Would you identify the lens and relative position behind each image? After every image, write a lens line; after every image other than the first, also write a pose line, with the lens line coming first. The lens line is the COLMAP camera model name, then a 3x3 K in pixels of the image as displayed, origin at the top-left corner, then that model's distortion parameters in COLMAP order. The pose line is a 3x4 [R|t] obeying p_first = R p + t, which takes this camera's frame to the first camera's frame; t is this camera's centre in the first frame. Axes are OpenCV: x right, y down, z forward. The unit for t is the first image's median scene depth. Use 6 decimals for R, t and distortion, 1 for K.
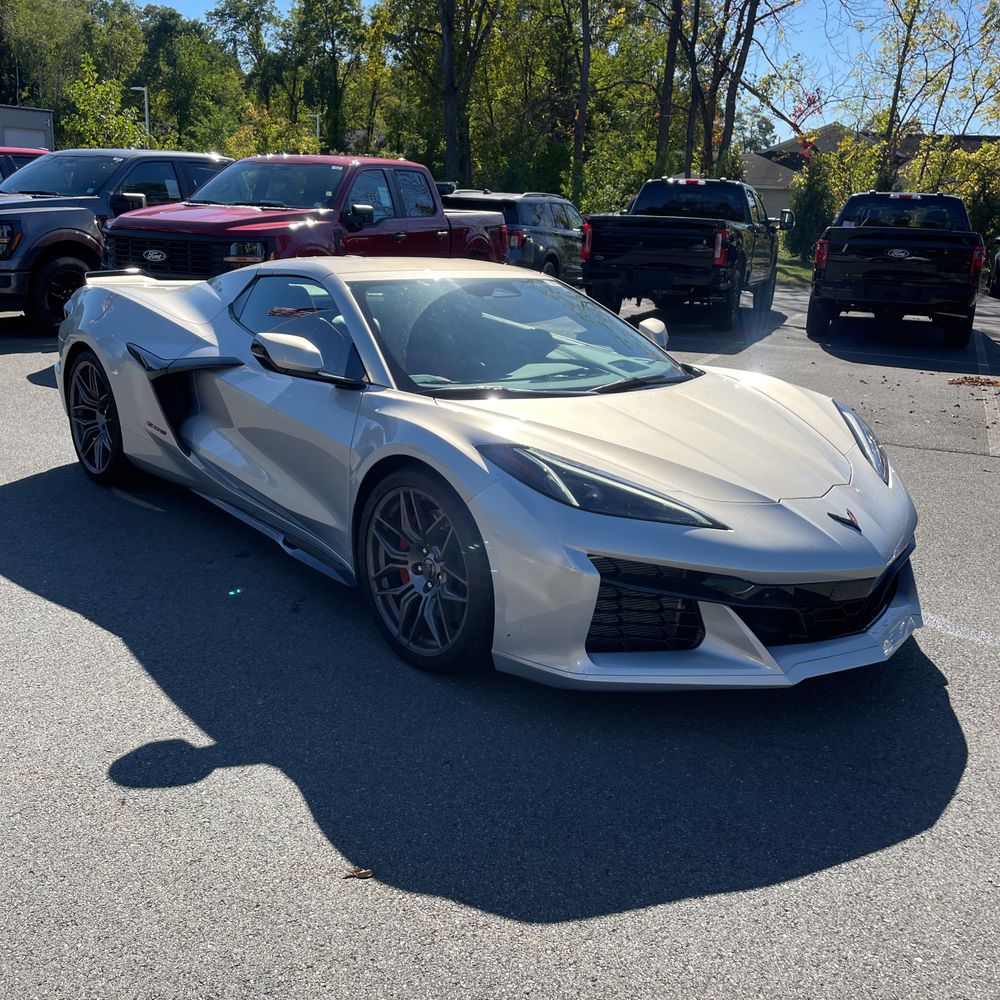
lens RADIAL K [[1001.6, 0, 500.0], [0, 1001.6, 500.0], [0, 0, 1]] dist [0.096138, -0.117917]
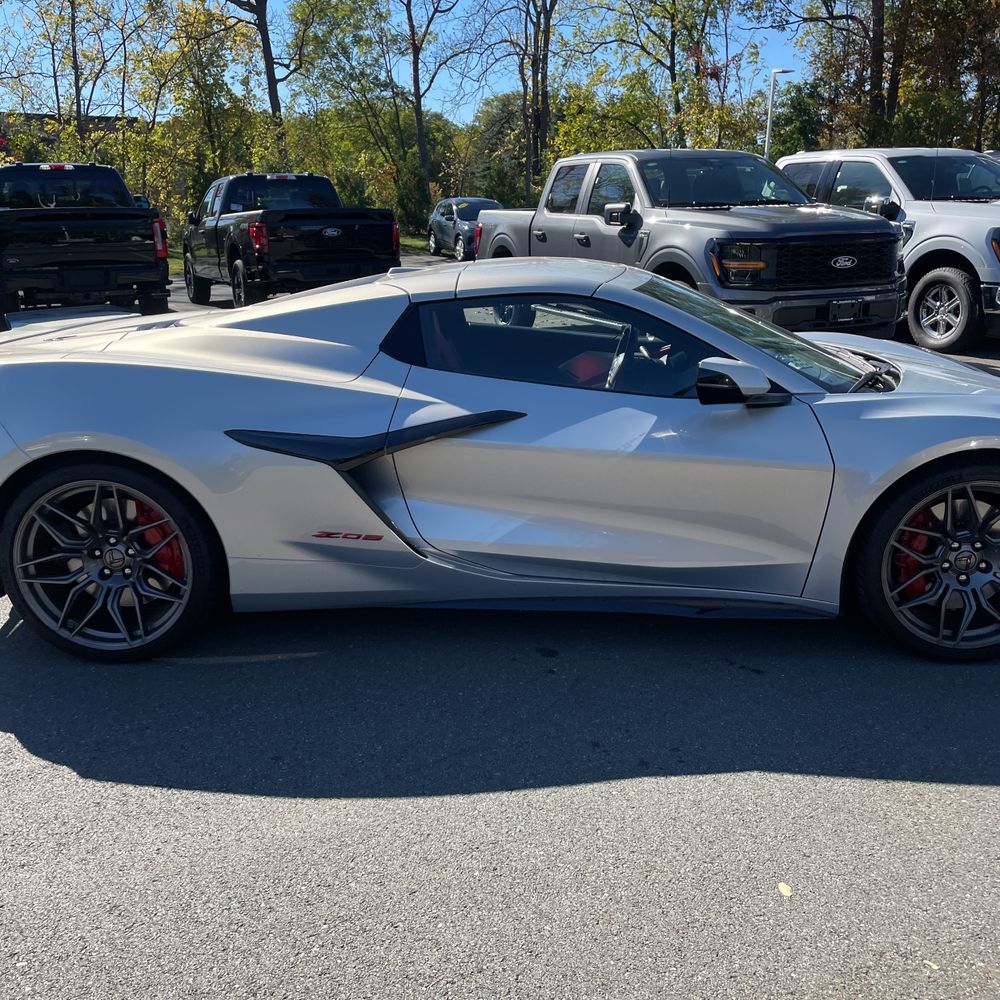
lens RADIAL K [[1003.8, 0, 495.9], [0, 1003.8, 523.8], [0, 0, 1]] dist [0.070885, -0.082184]
pose [[0.688720, -0.267201, 0.673994, -0.850467], [0.242057, 0.961014, 0.133642, -0.170206], [-0.683427, 0.071104, 0.726548, 0.488535]]
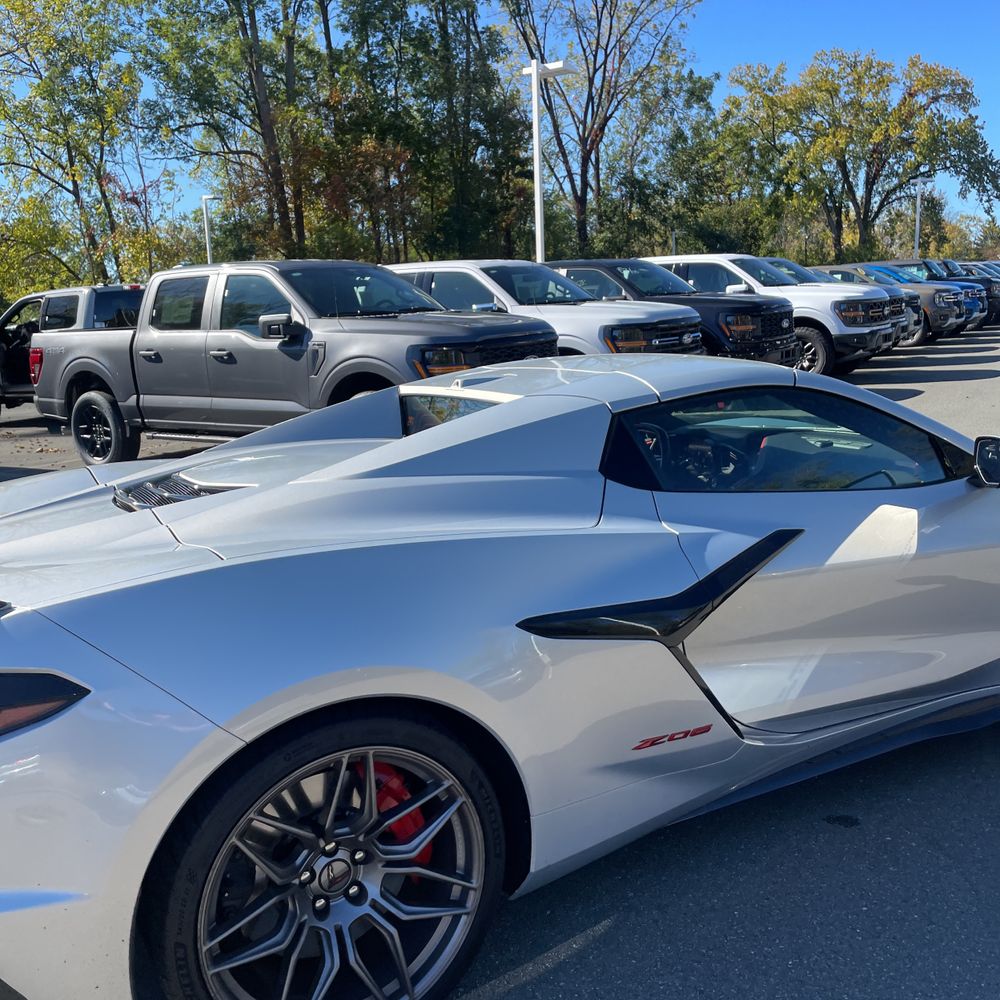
lens RADIAL K [[1015.3, 0, 497.0], [0, 1015.3, 488.9], [0, 0, 1]] dist [0.079164, -0.125612]
pose [[0.190266, -0.227208, 0.955079, -0.932170], [0.332540, 0.930255, 0.155055, -0.334751], [-0.923697, 0.288100, 0.252551, 1.056571]]
